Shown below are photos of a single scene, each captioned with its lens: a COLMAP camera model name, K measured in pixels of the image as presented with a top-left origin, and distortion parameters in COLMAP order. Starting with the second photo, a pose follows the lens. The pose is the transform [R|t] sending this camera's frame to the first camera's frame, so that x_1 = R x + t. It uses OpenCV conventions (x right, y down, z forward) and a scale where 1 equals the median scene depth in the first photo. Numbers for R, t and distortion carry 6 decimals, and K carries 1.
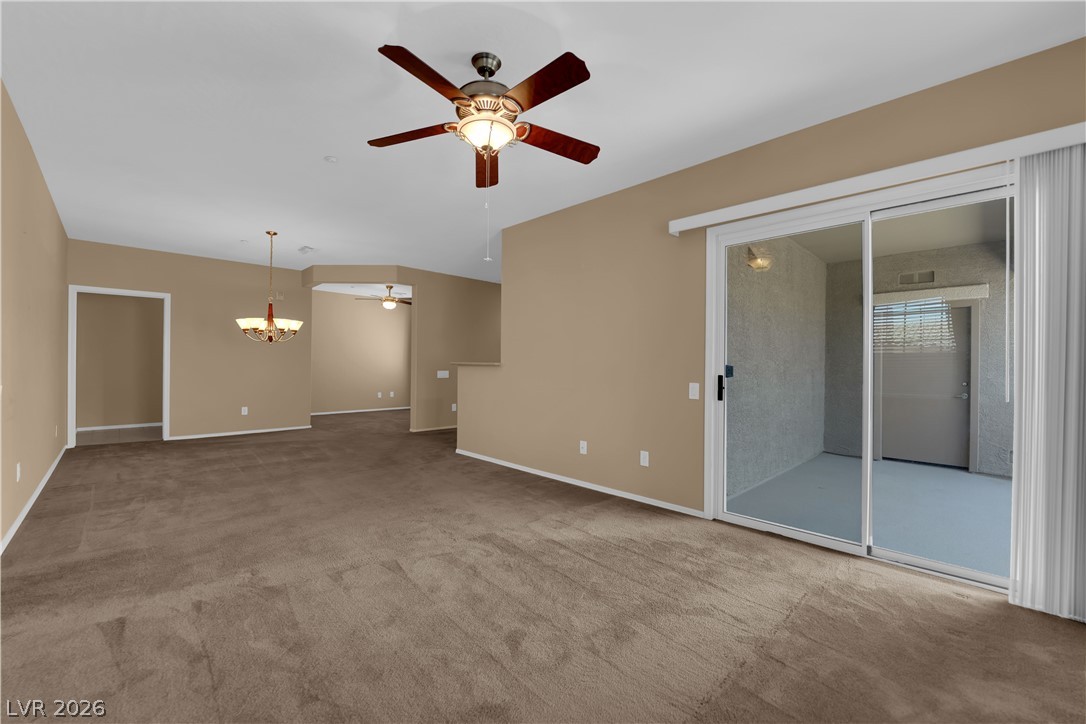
lens RADIAL K [[439.2, 0, 538.2], [0, 439.2, 362.4], [0, 0, 1]] dist [-0.008920, -0.004668]
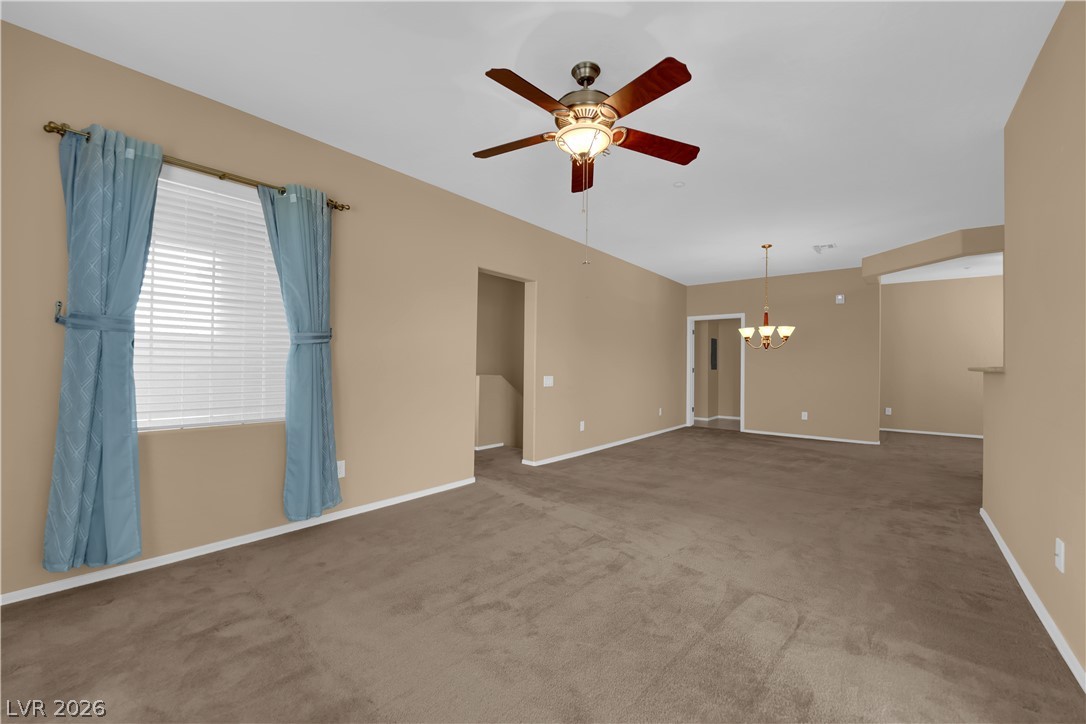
lens RADIAL K [[439.2, 0, 538.2], [0, 439.2, 362.4], [0, 0, 1]] dist [-0.008920, -0.004668]
pose [[0.107320, -0.017301, -0.994074, 0.710909], [-0.003715, 0.999835, -0.017803, 0.012424], [0.994218, 0.005604, 0.107238, 0.633274]]
